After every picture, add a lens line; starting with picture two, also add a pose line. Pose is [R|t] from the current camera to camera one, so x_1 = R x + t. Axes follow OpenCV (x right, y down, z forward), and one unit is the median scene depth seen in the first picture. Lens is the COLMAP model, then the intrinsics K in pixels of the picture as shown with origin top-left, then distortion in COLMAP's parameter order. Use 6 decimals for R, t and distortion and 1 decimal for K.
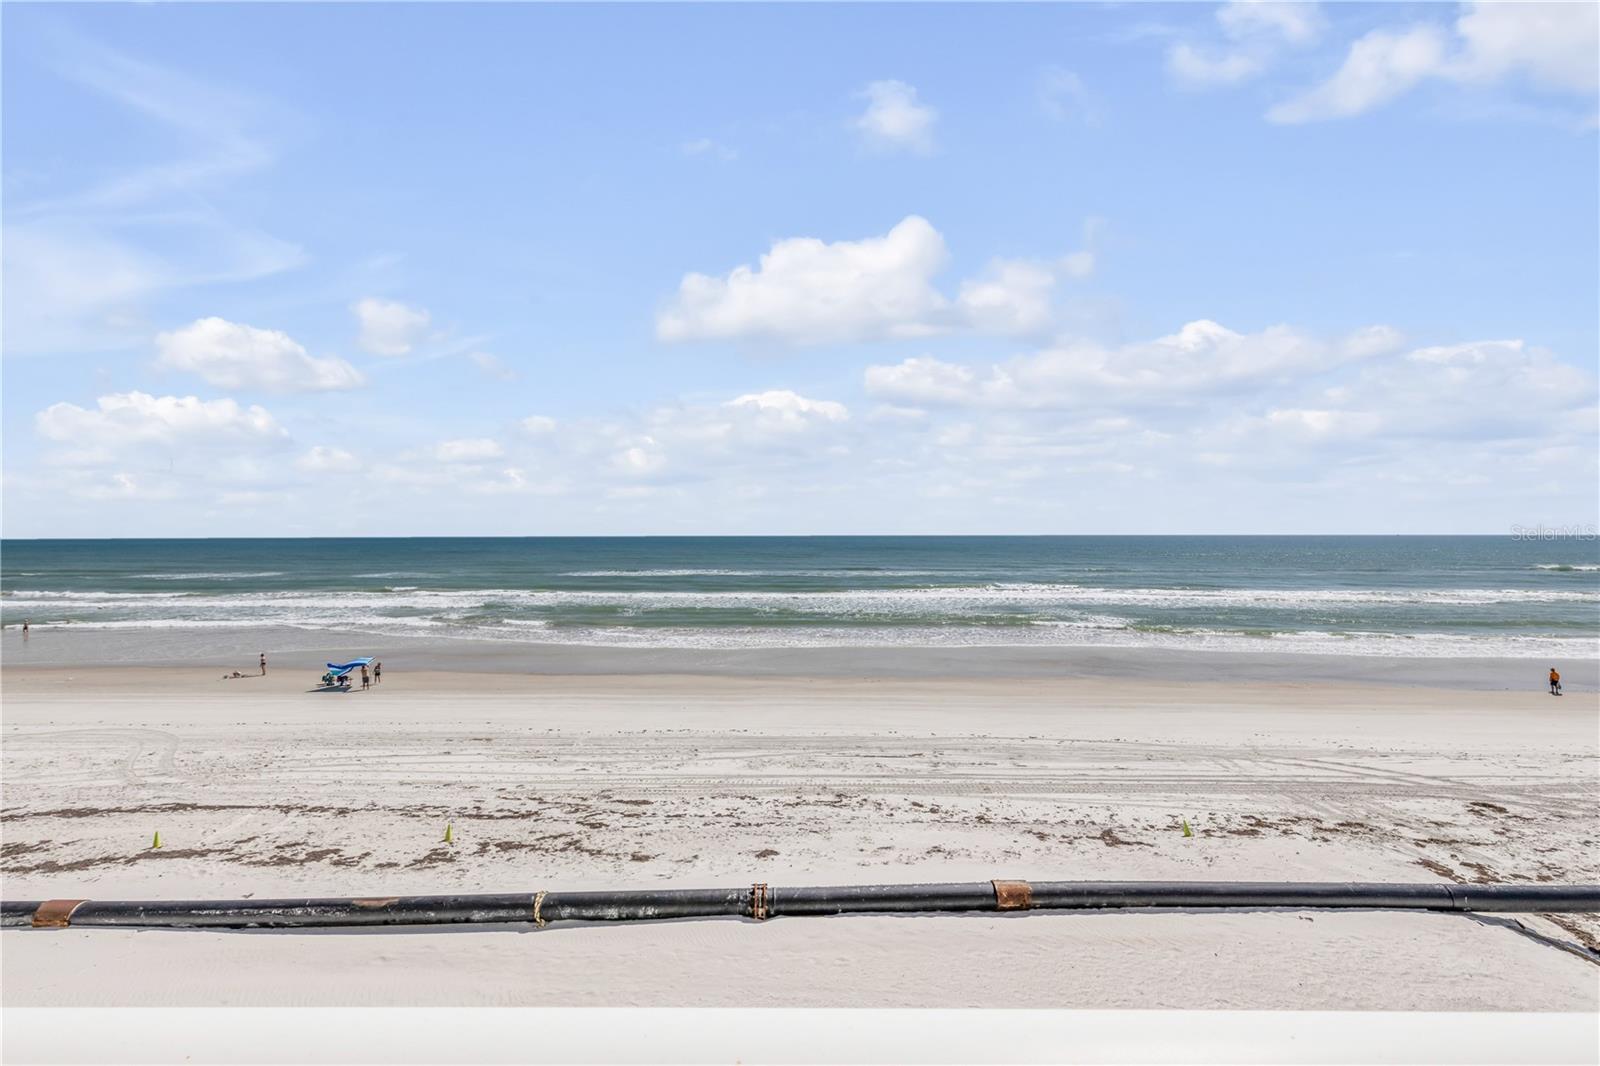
lens RADIAL K [[741.7, 0, 801.0], [0, 741.7, 531.9], [0, 0, 1]] dist [0.022266, -0.004565]
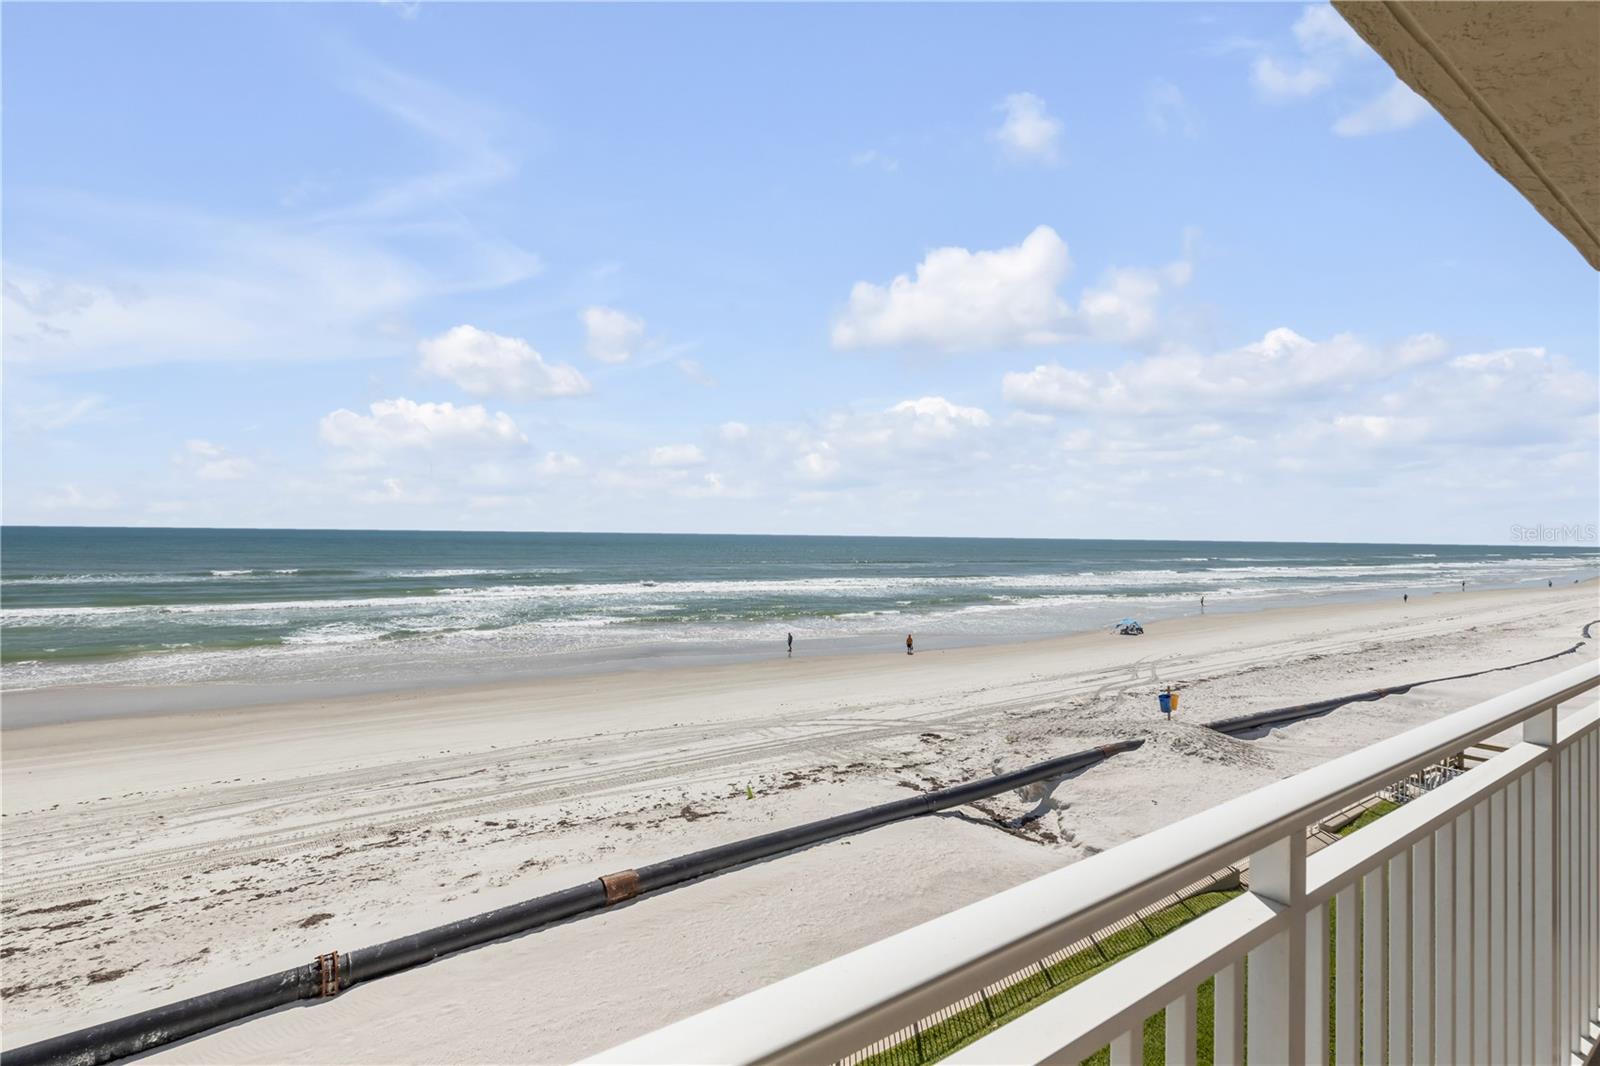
lens RADIAL K [[767.3, 0, 796.1], [0, 767.3, 524.2], [0, 0, 1]] dist [0.023593, -0.003822]
pose [[0.813743, 0.021545, 0.580826, -0.106563], [-0.018219, 0.999767, -0.011560, 0.000230], [-0.580939, -0.001176, 0.813946, 0.003433]]
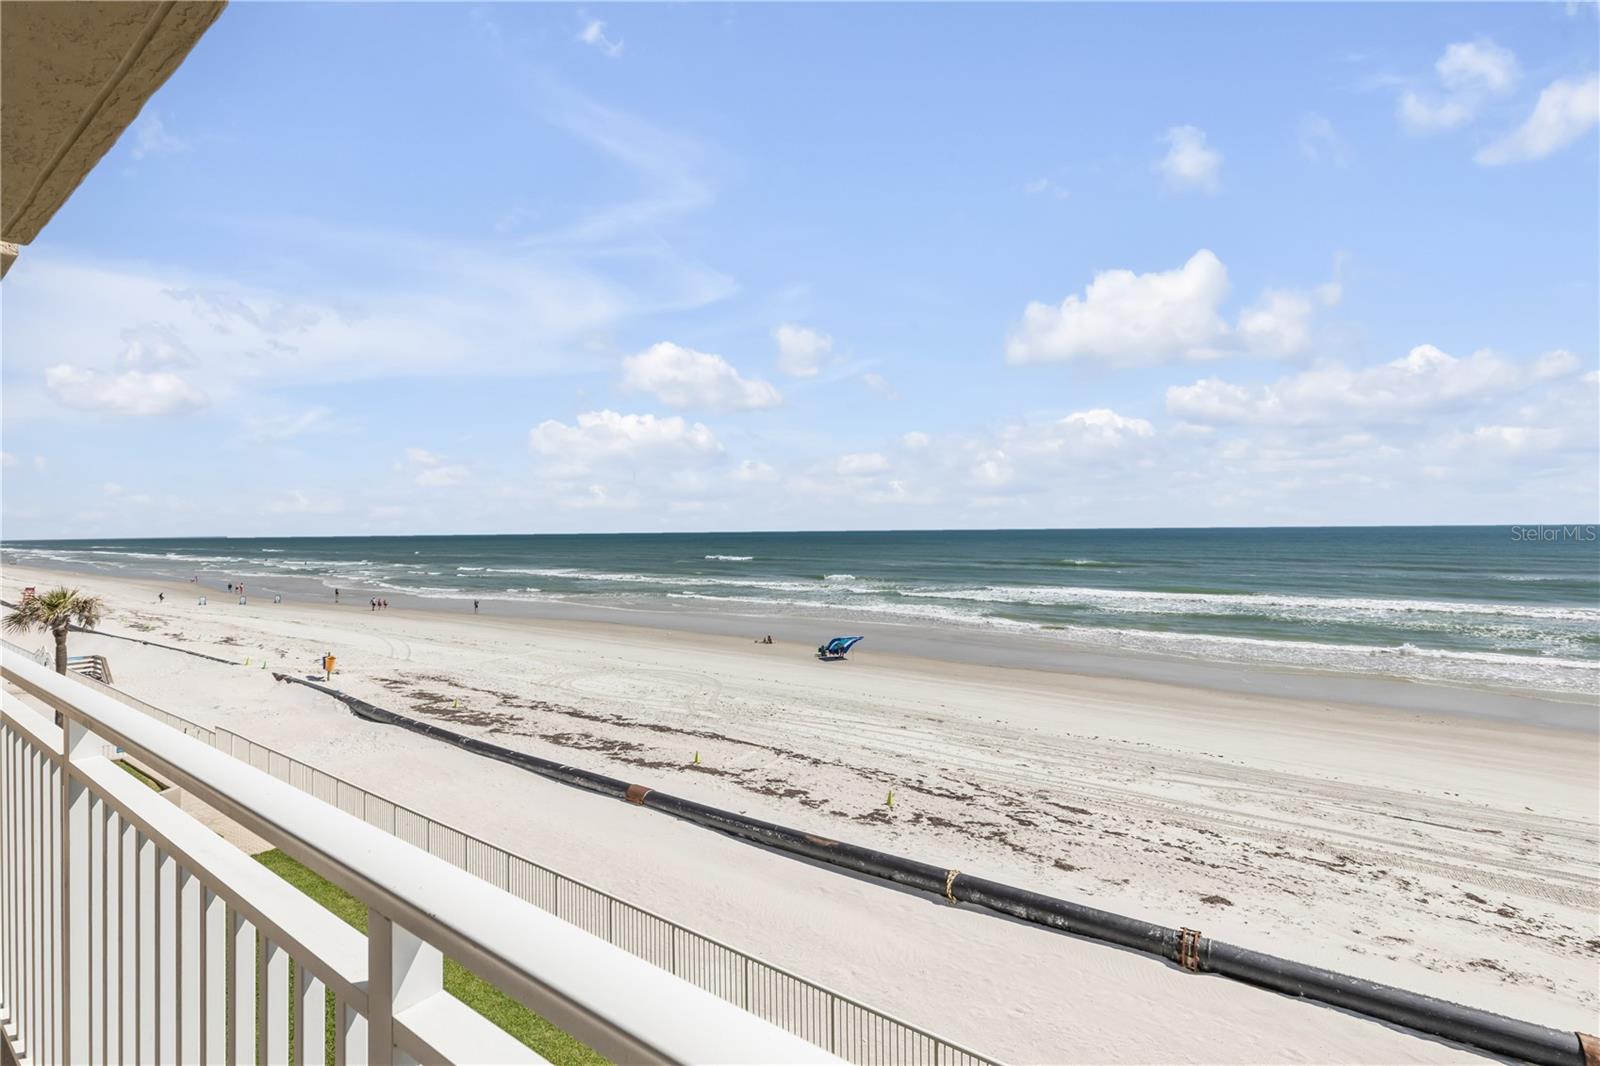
lens RADIAL K [[767.3, 0, 797.2], [0, 767.3, 521.1], [0, 0, 1]] dist [0.023593, -0.003822]
pose [[0.805154, -0.012633, -0.592931, 0.087147], [0.010942, 0.999919, -0.006447, -0.000008], [0.592965, -0.001297, 0.805227, 0.004297]]
